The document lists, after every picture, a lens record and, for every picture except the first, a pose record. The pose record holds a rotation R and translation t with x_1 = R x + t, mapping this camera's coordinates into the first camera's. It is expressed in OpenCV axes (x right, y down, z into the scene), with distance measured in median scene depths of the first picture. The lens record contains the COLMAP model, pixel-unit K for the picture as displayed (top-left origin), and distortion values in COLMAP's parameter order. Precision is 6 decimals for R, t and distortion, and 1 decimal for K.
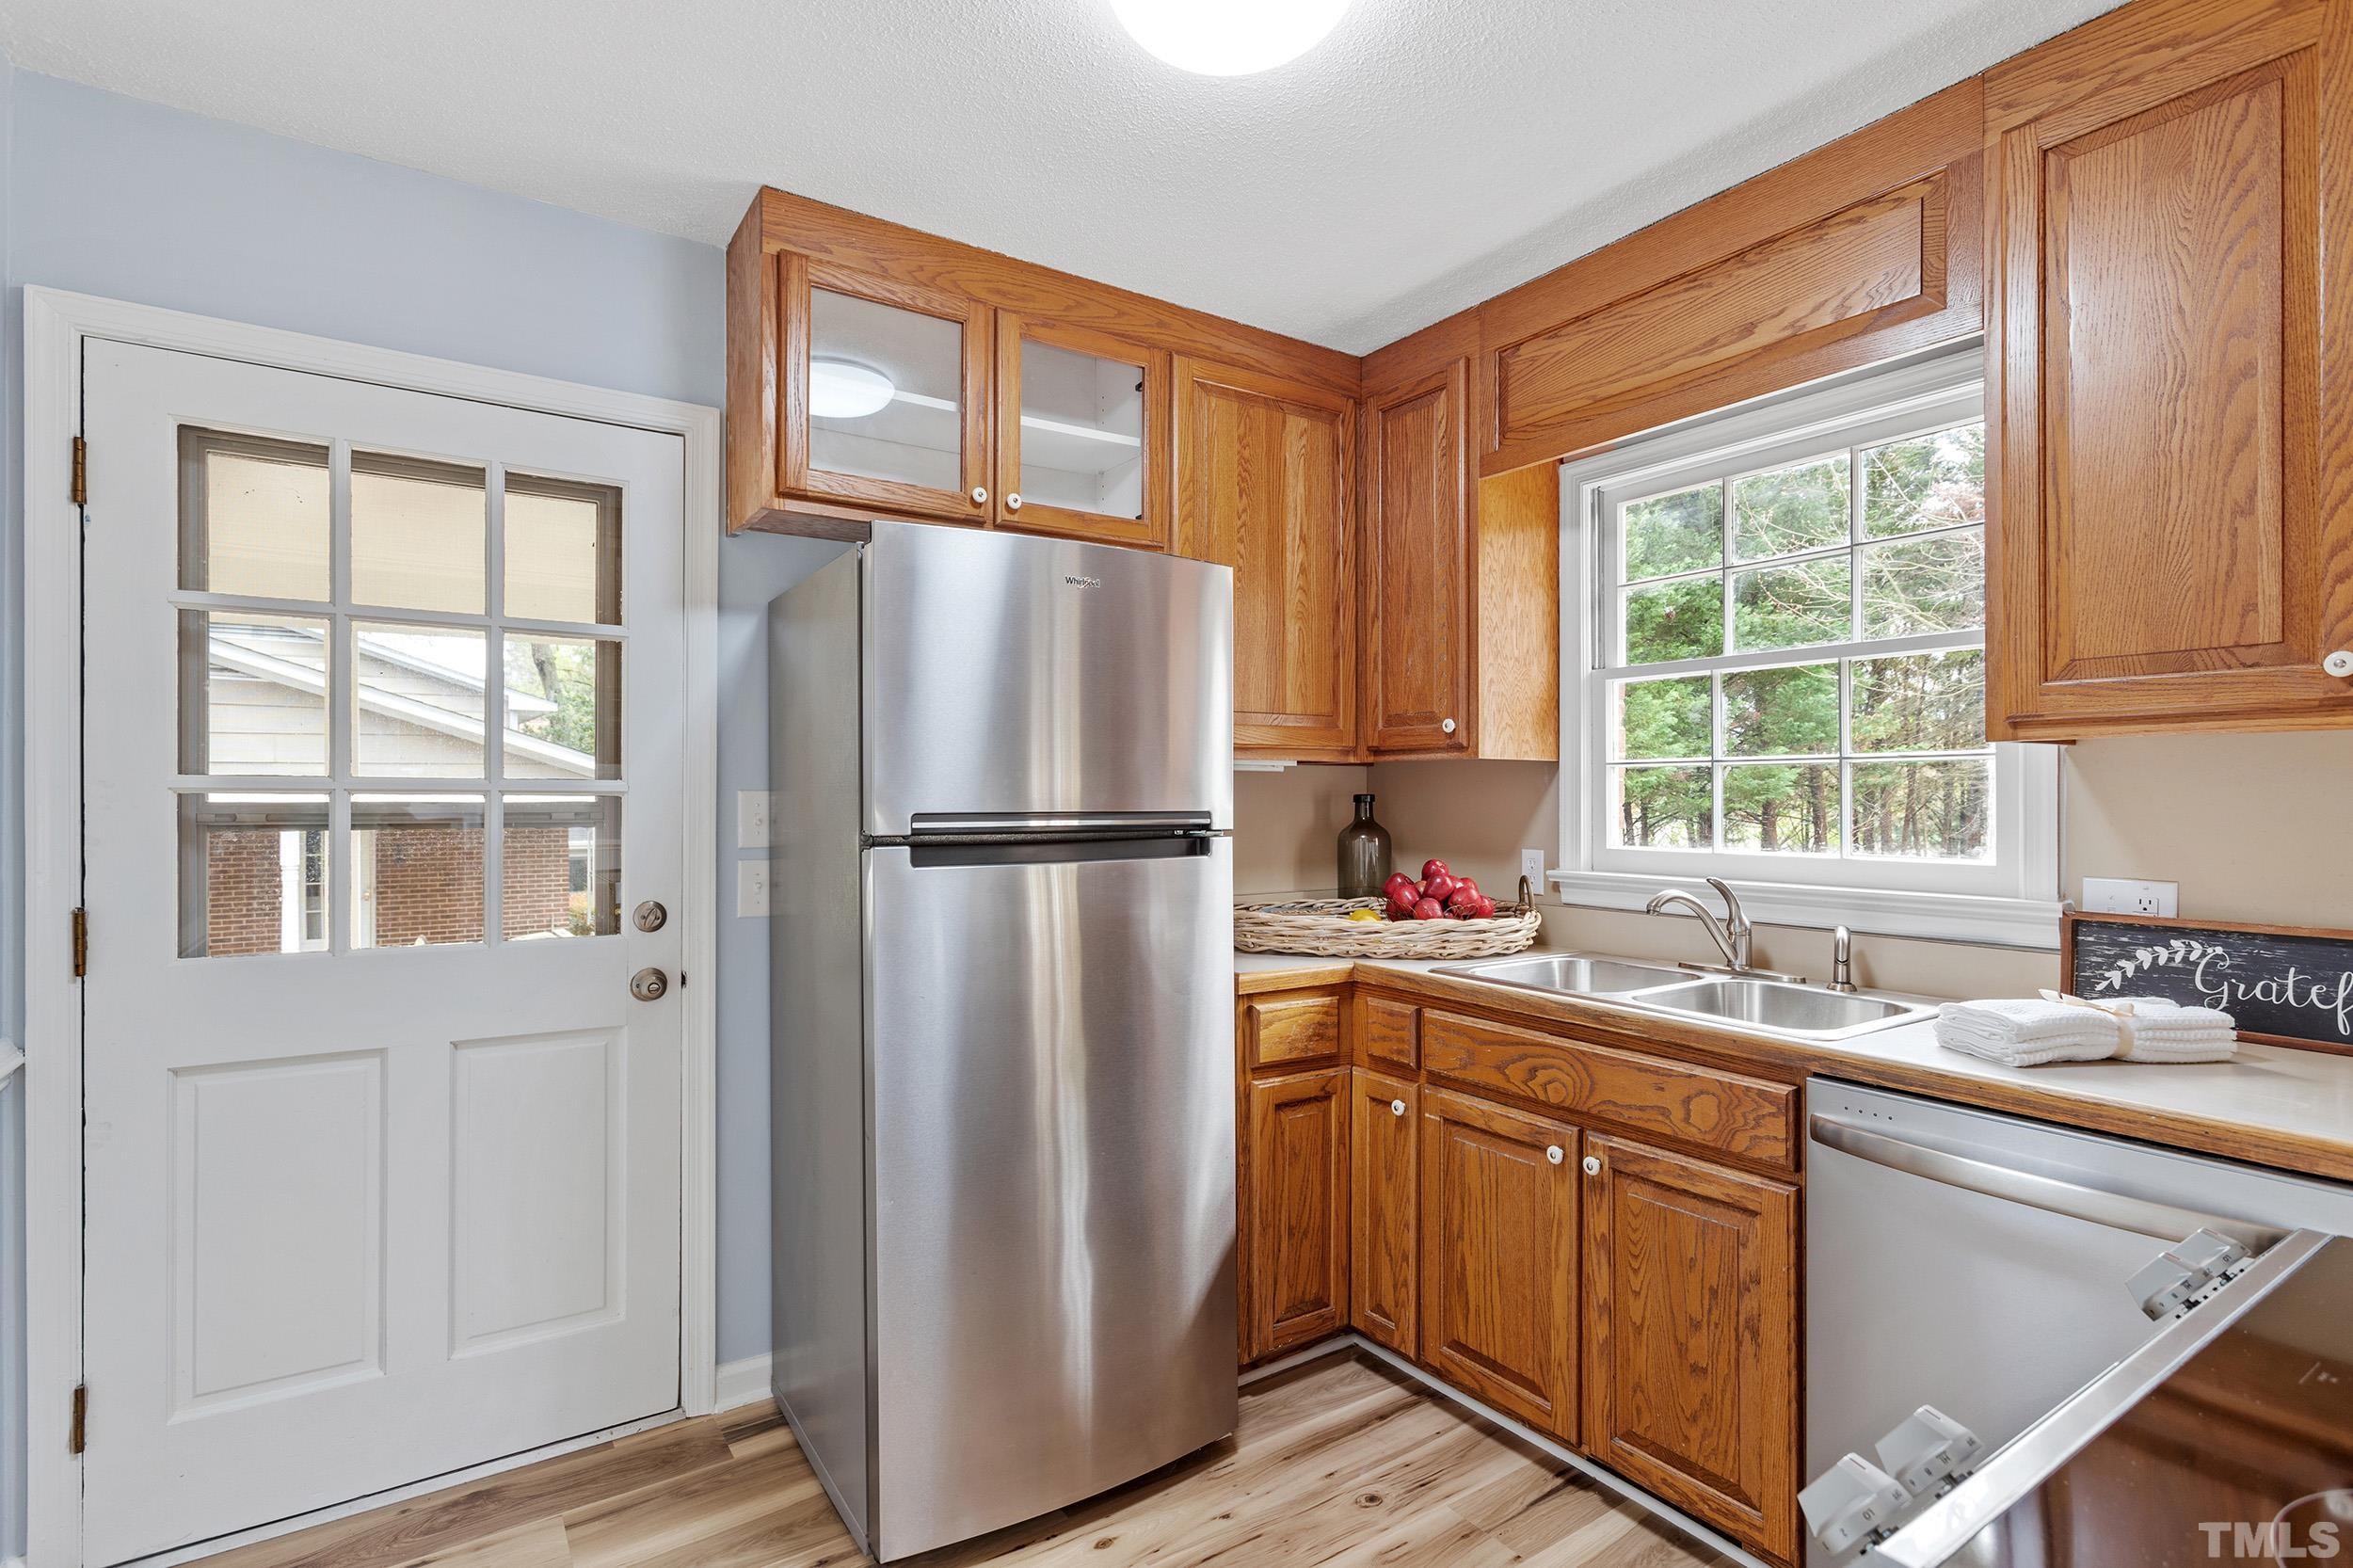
lens RADIAL K [[1127.0, 0, 1179.0], [0, 1127.0, 794.8], [0, 0, 1]] dist [-0.003849, 0.003625]
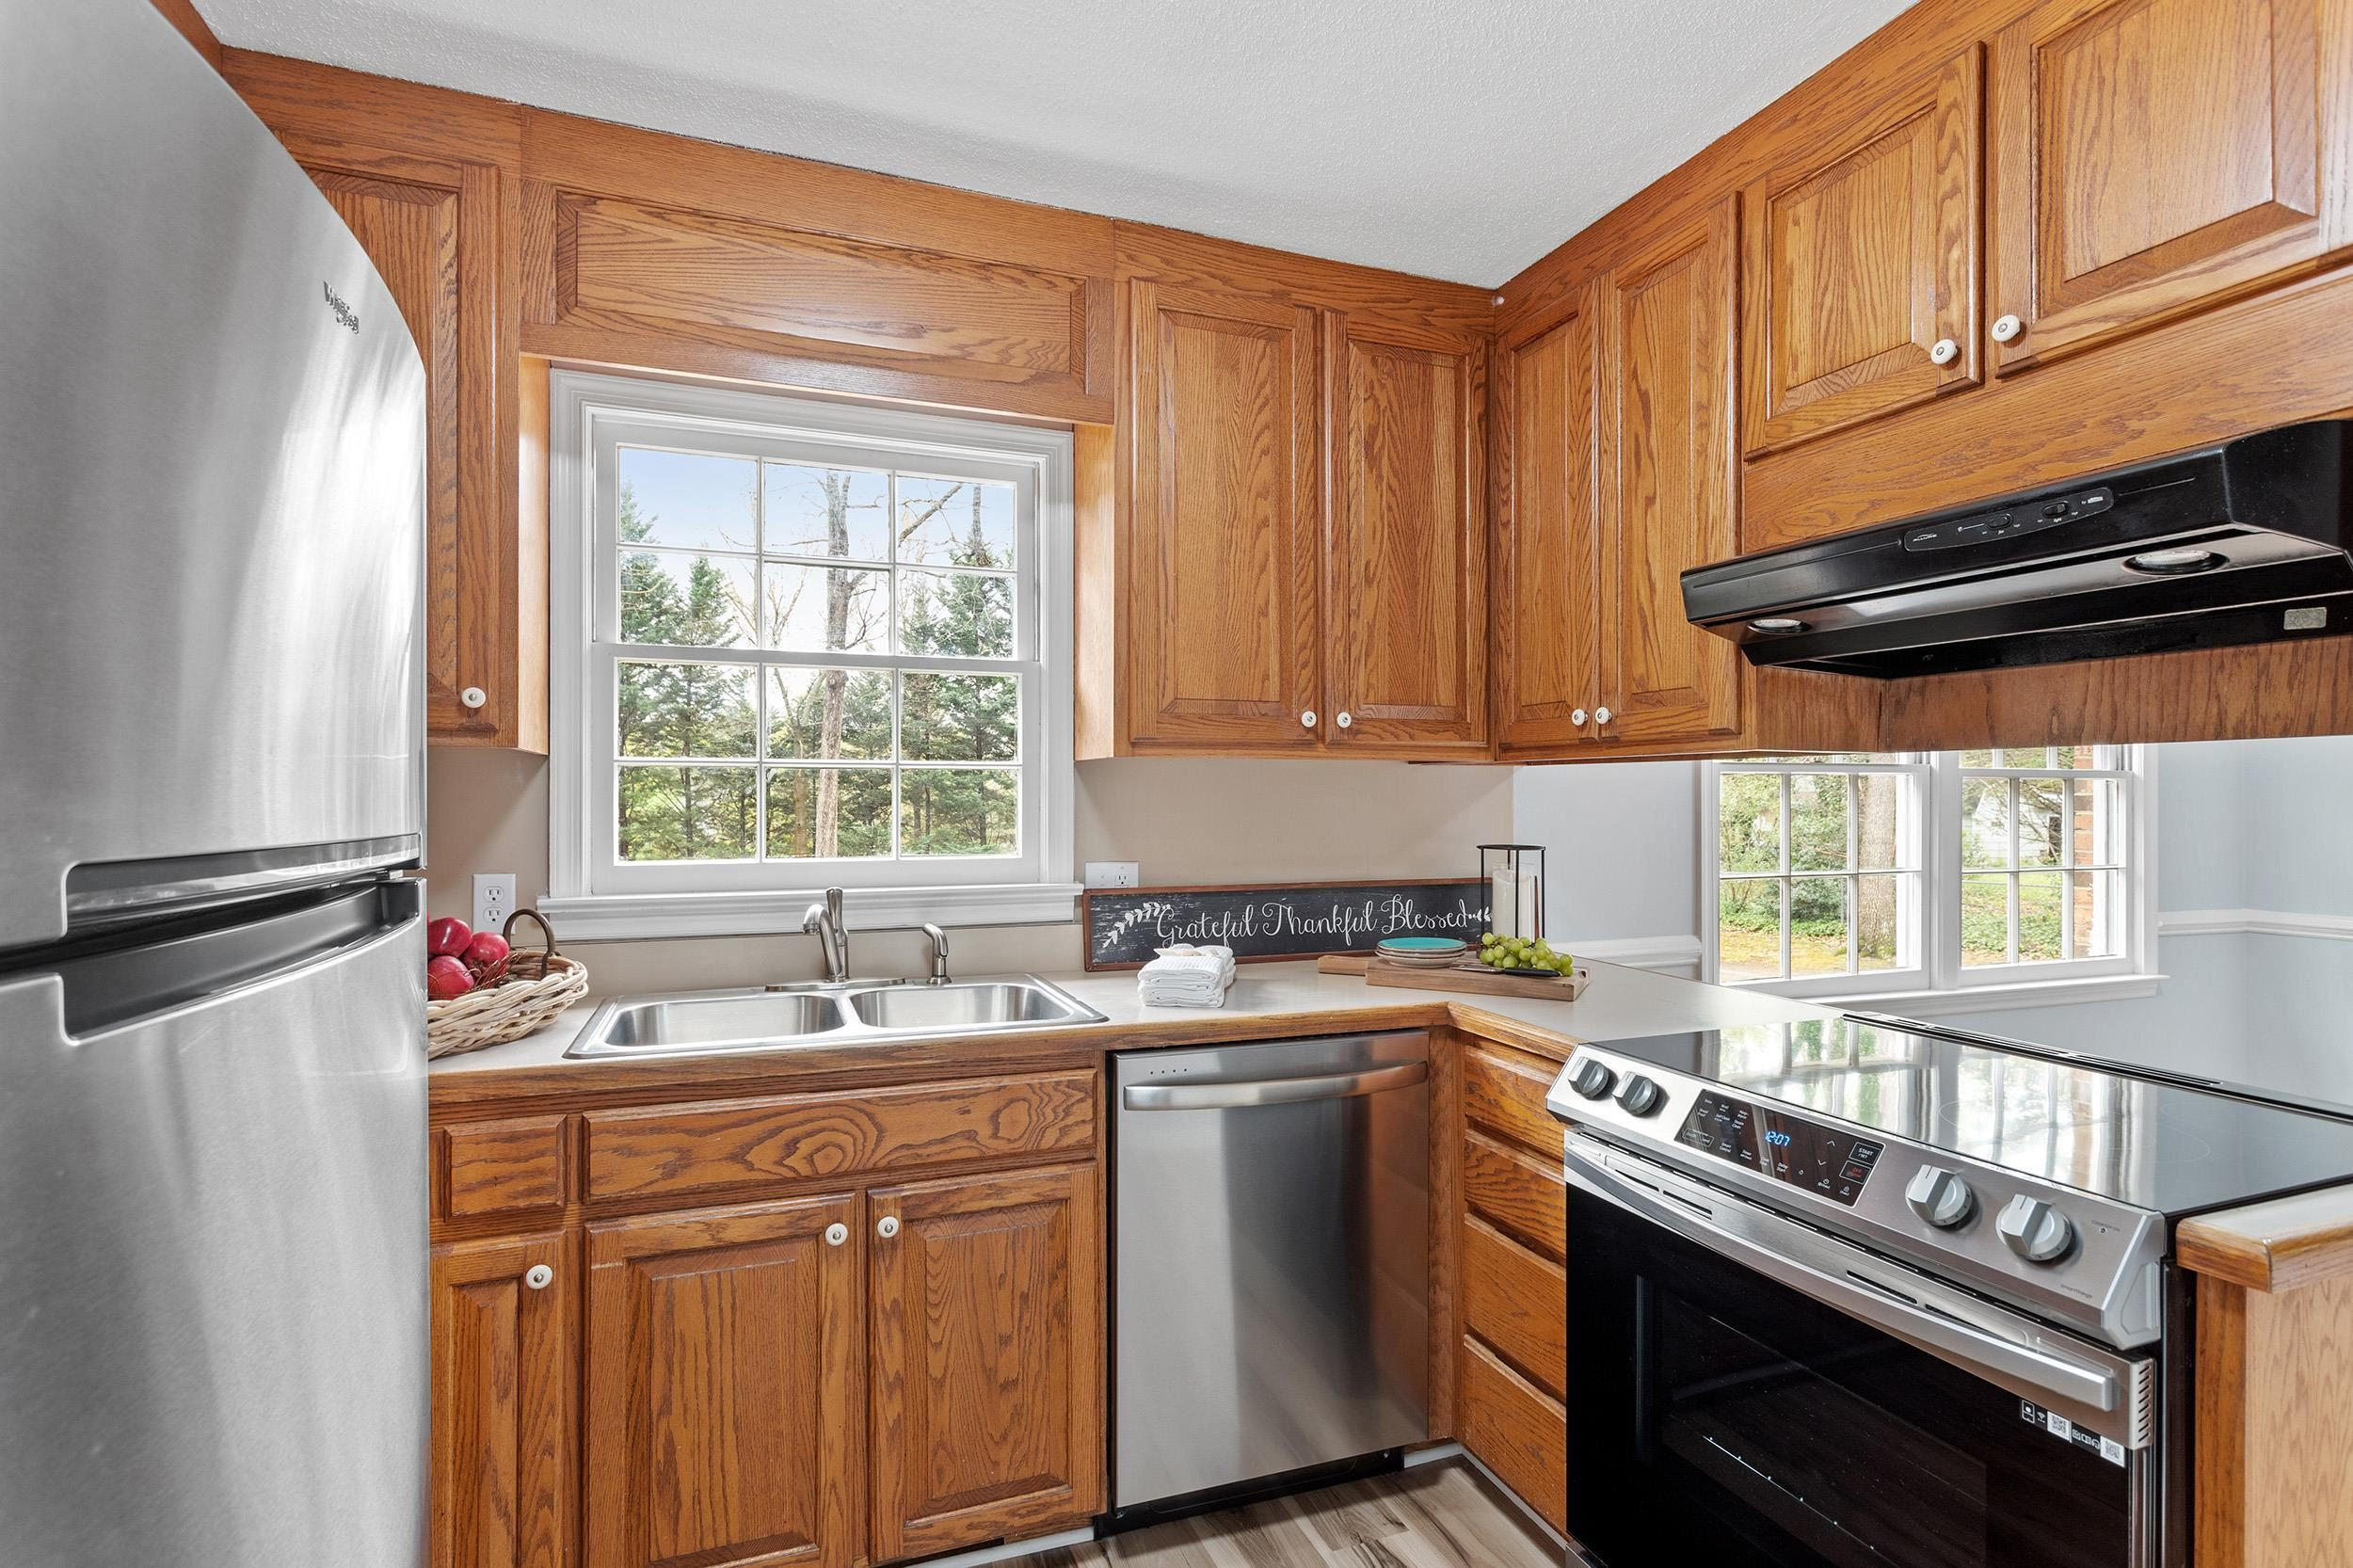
lens RADIAL K [[1125.3, 0, 1172.6], [0, 1125.3, 790.9], [0, 0, 1]] dist [-0.000067, 0.000271]
pose [[0.233792, 0.005896, 0.972269, -0.366896], [-0.000994, 0.999983, -0.005825, -0.001894], [-0.972286, 0.000396, 0.233794, 0.499305]]
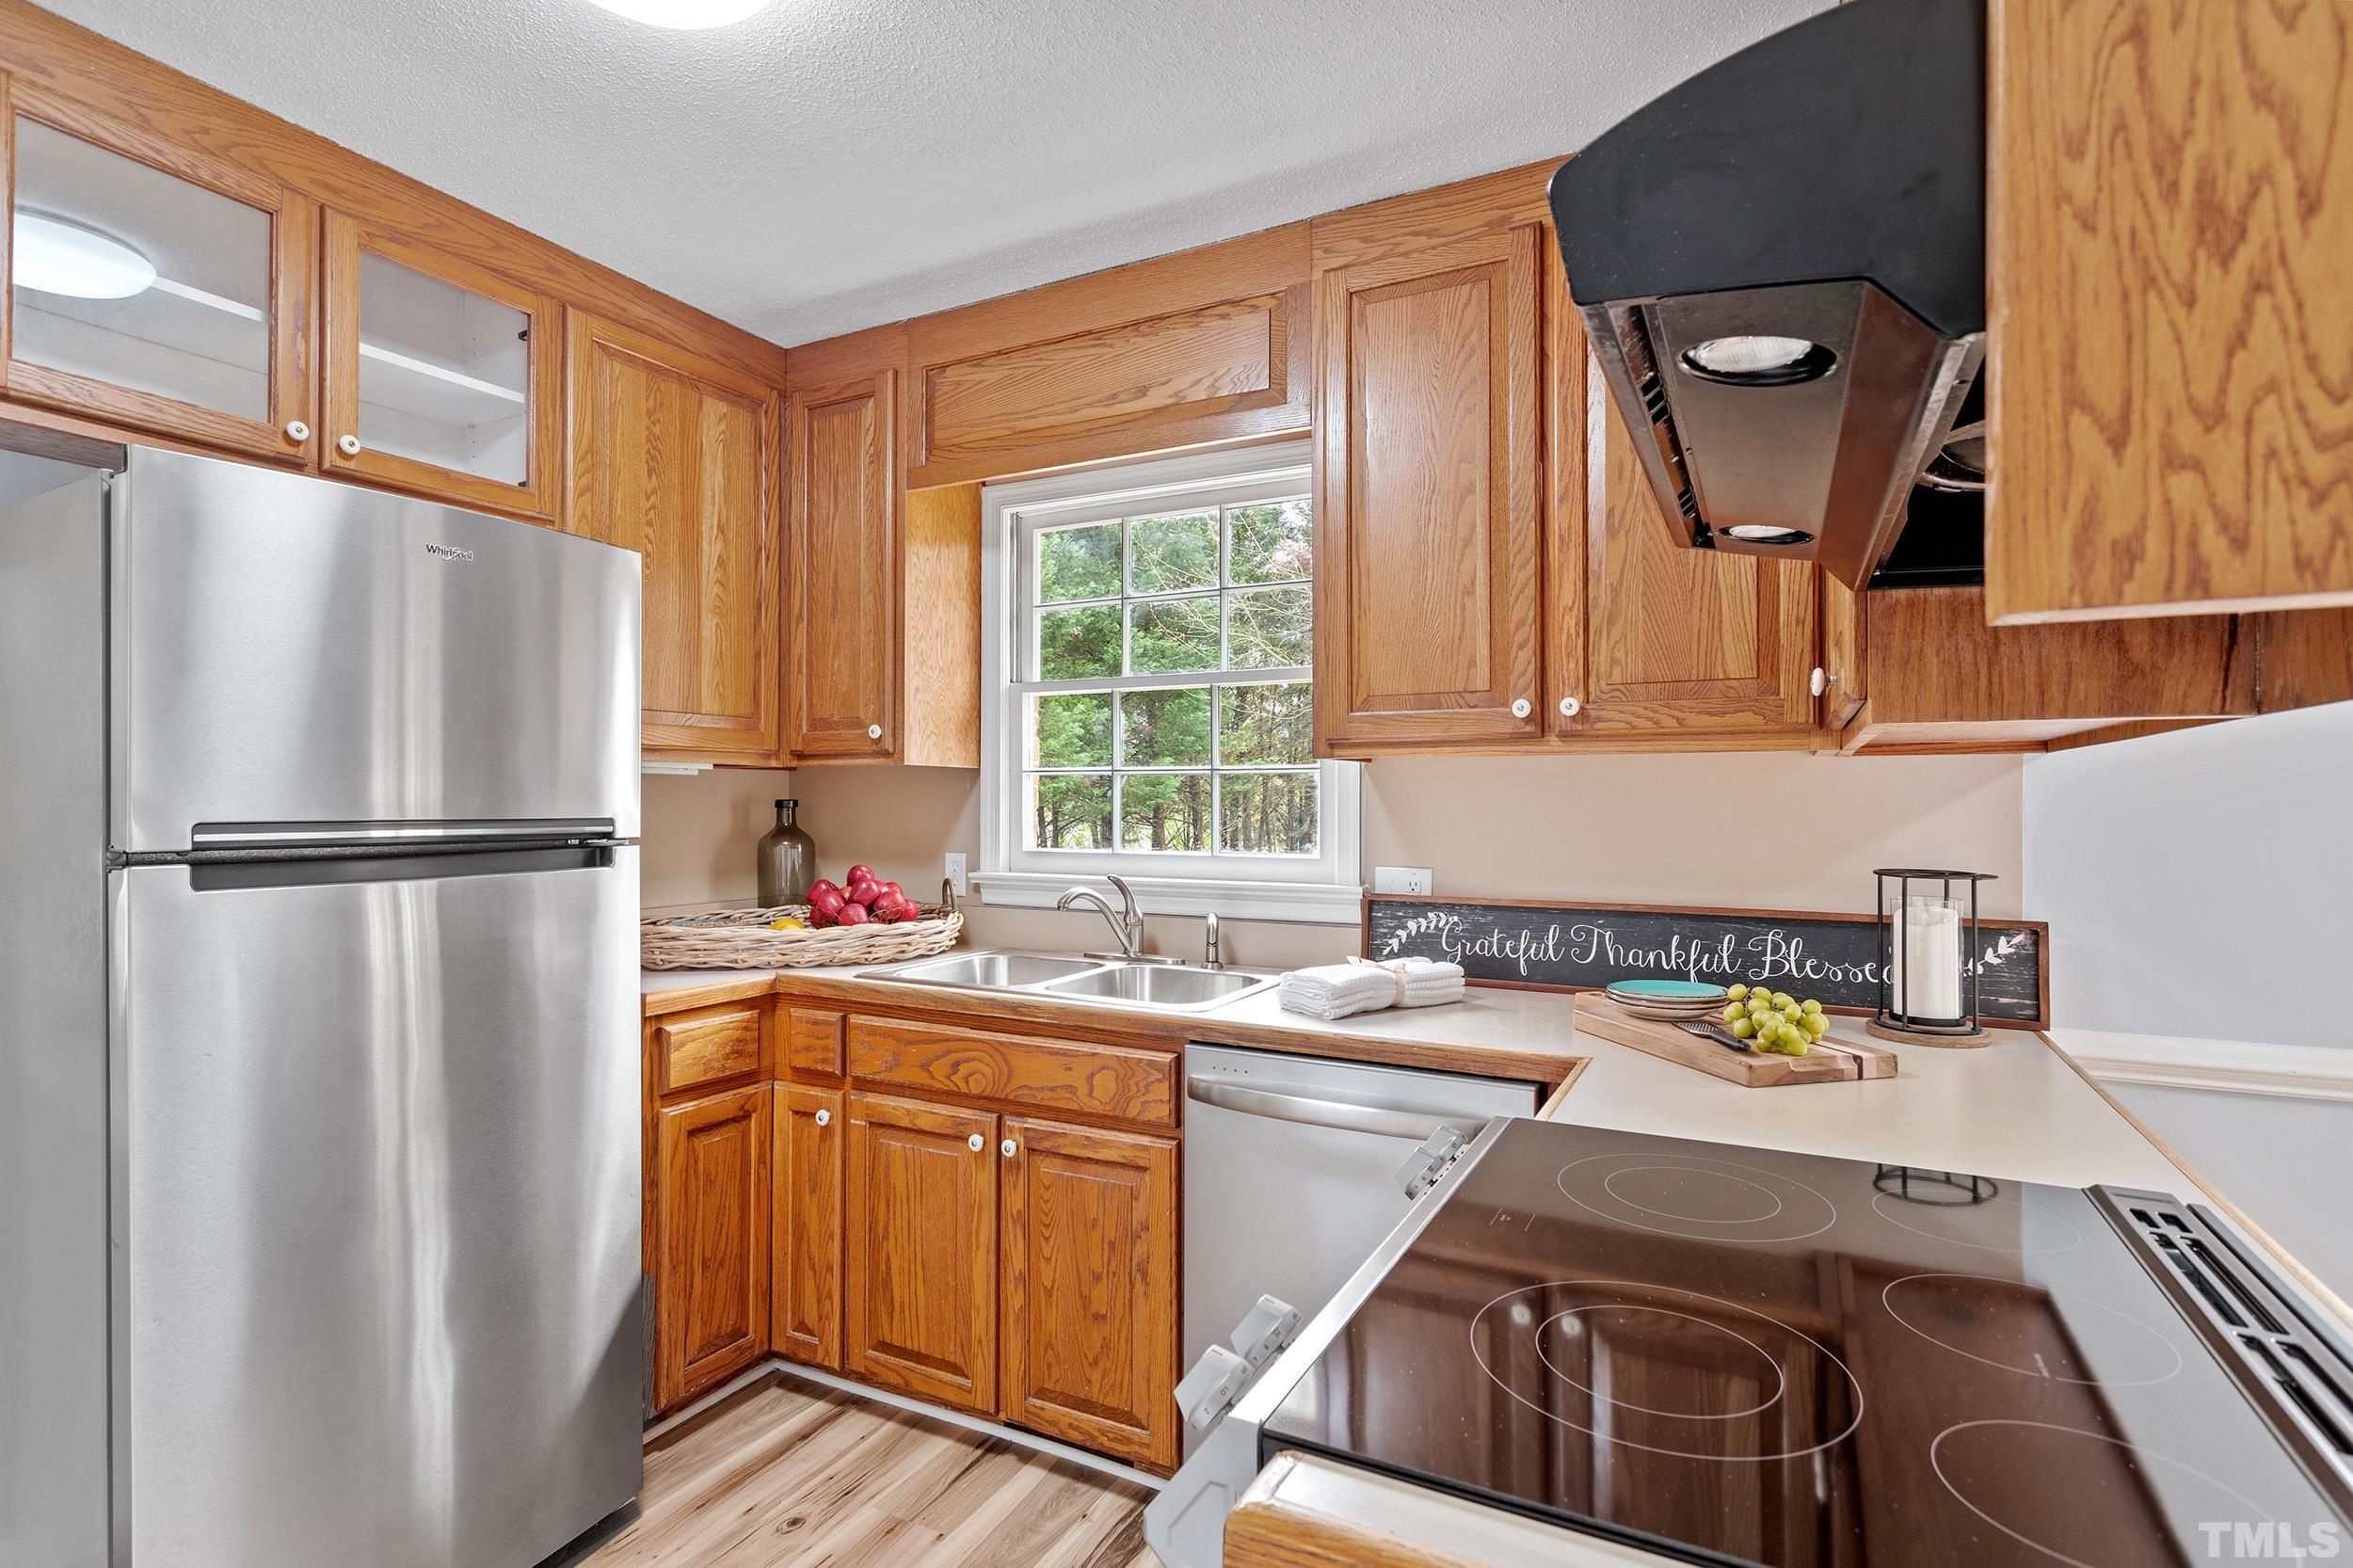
lens RADIAL K [[1135.0, 0, 1166.5], [0, 1135.0, 794.1], [0, 0, 1]] dist [-0.001115, 0.000801]
pose [[0.882627, 0.004569, 0.470051, -0.008142], [-0.002623, 0.999985, -0.004794, -0.001505], [-0.470066, 0.002998, 0.882626, -0.019004]]
